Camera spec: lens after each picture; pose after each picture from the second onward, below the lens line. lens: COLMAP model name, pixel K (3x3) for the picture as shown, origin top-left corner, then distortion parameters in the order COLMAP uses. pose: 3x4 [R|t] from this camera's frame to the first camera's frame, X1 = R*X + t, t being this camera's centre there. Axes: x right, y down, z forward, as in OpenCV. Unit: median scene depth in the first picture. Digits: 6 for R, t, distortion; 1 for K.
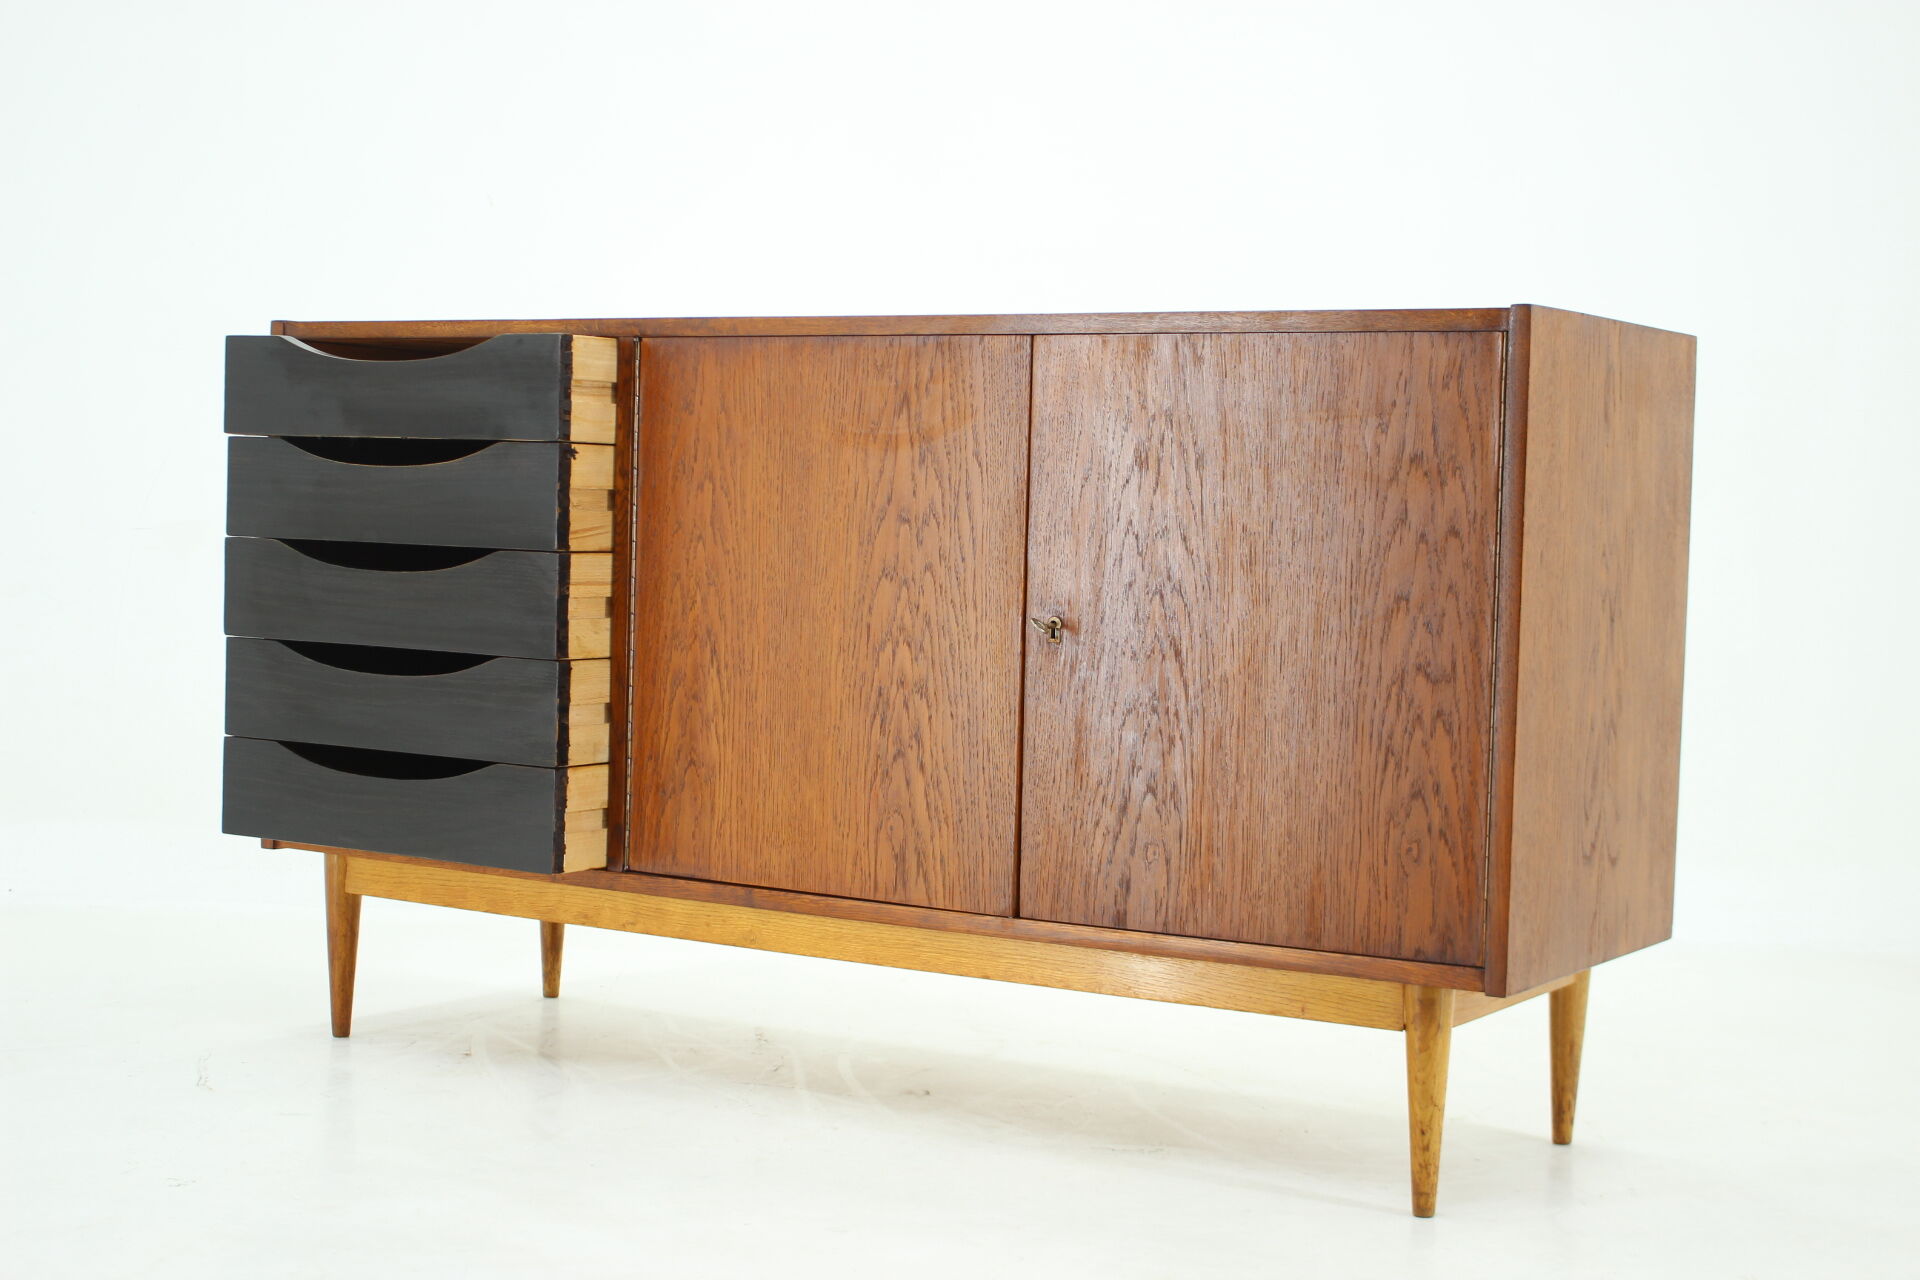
lens RADIAL K [[2946.0, 0, 960.0], [0, 2946.0, 640.0], [0, 0, 1]] dist [-0.021757, -0.017839]
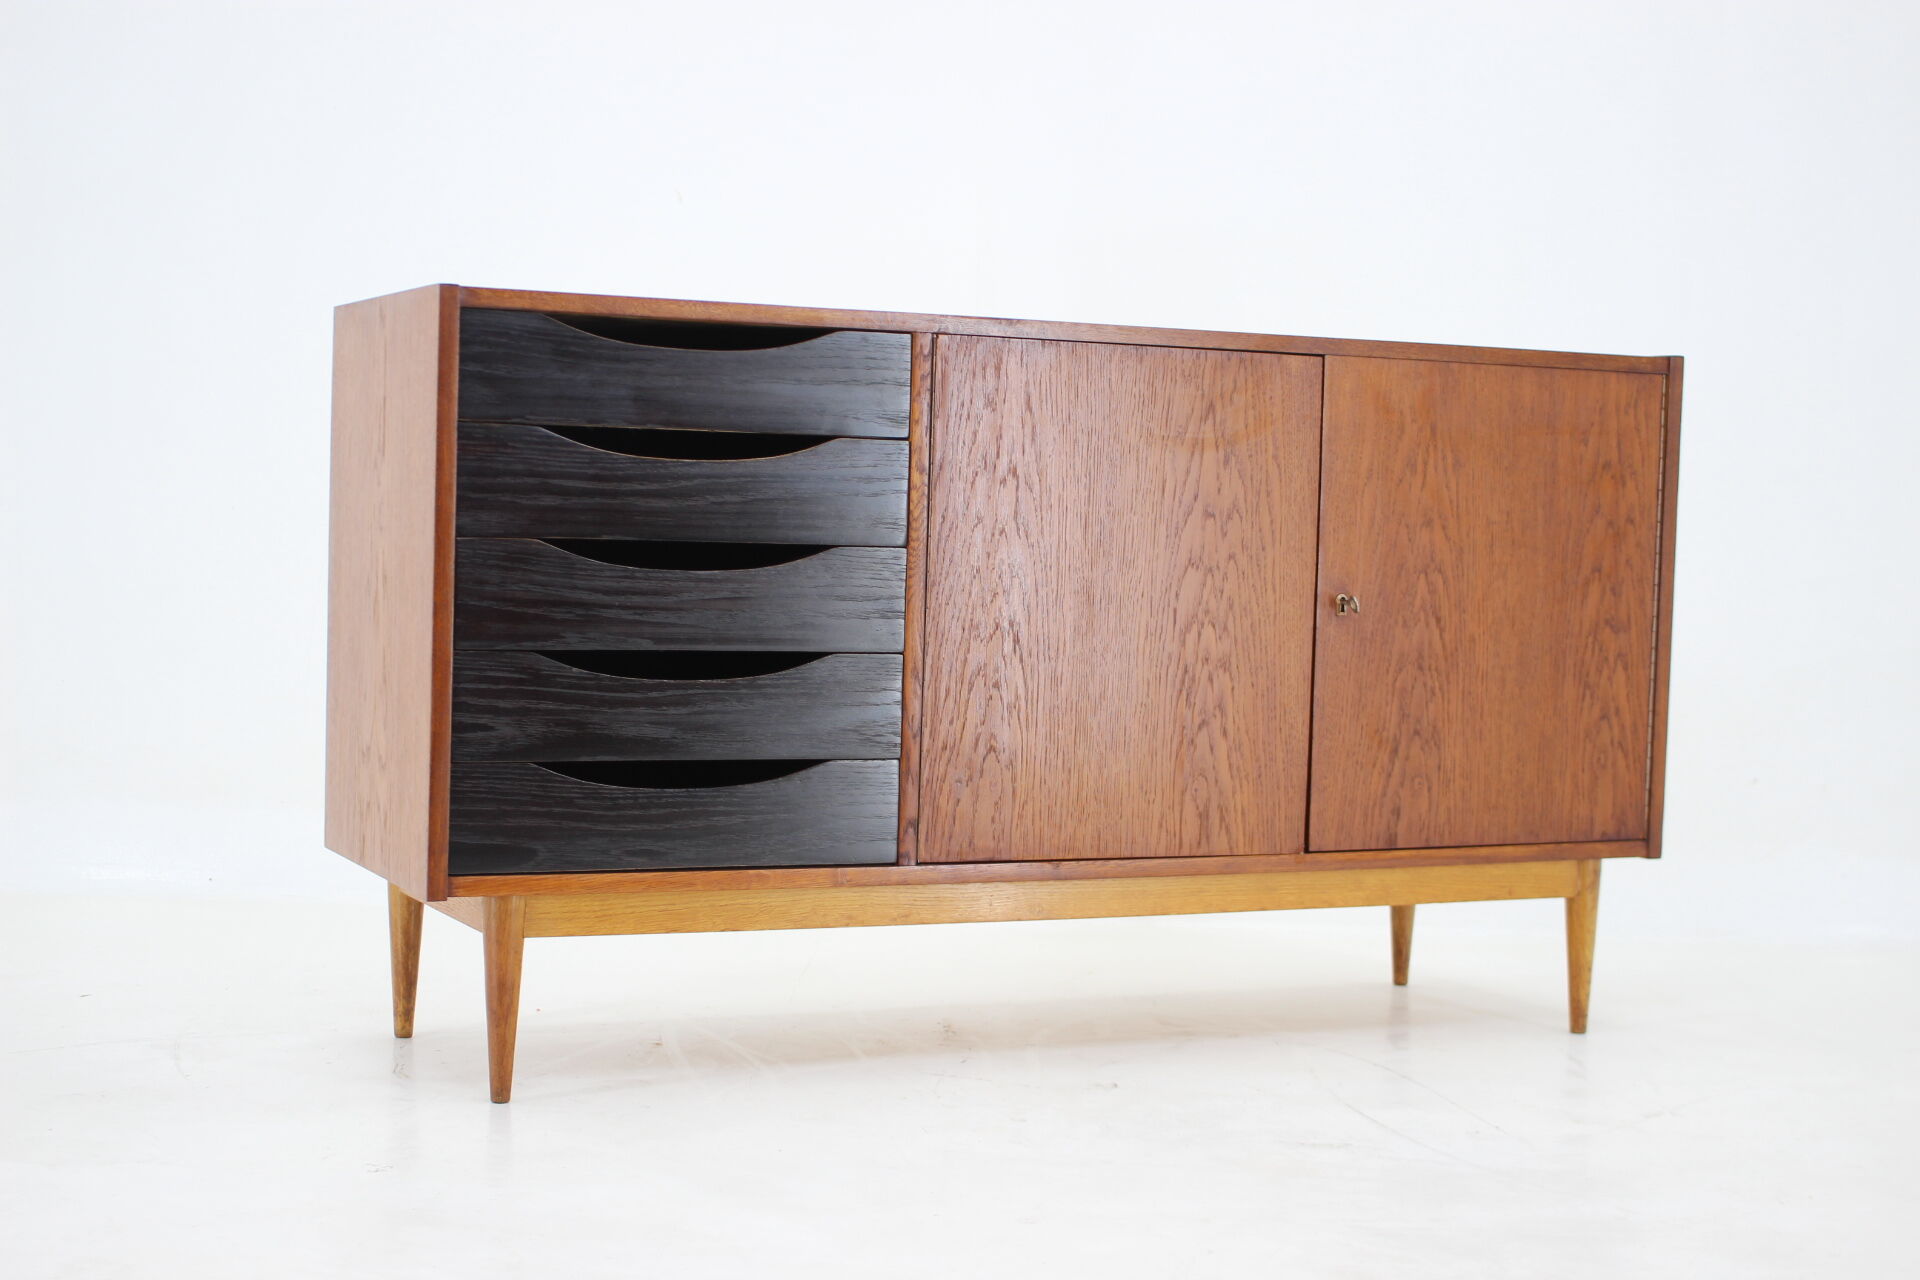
lens RADIAL K [[2831.8, 0, 961.8], [0, 2831.8, 683.9], [0, 0, 1]] dist [-0.012196, 0.014630]
pose [[0.539058, -0.067313, 0.839575, -0.983066], [0.027909, 0.997681, 0.062070, -0.046133], [-0.841806, -0.010028, 0.539687, 0.499000]]
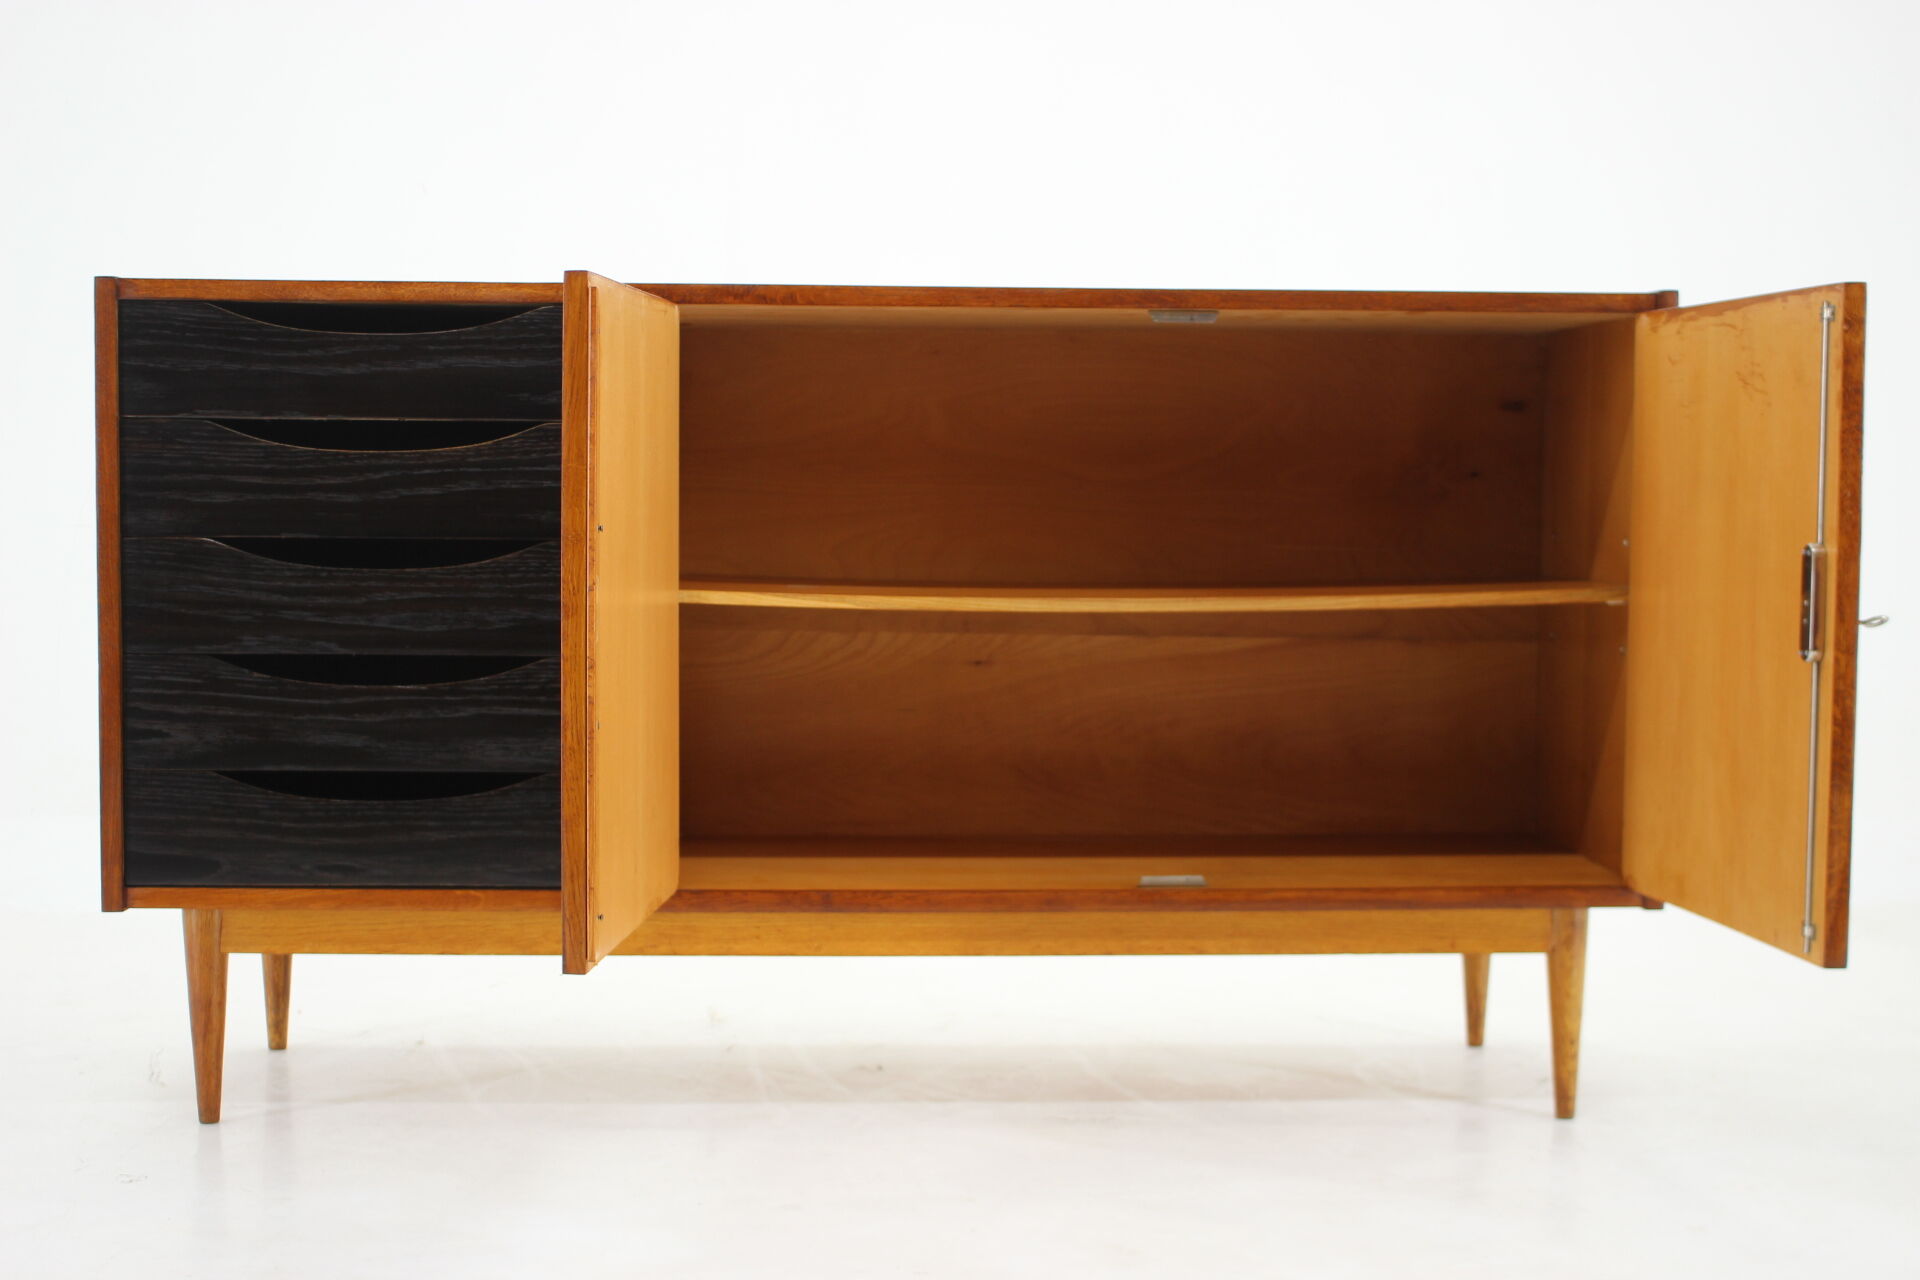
lens RADIAL K [[2831.8, 0, 961.8], [0, 2831.8, 683.9], [0, 0, 1]] dist [-0.012196, 0.014630]
pose [[0.816776, -0.062165, 0.573595, -0.577623], [0.045388, 0.998020, 0.043533, -0.020877], [-0.575166, -0.009522, 0.817981, 0.241853]]
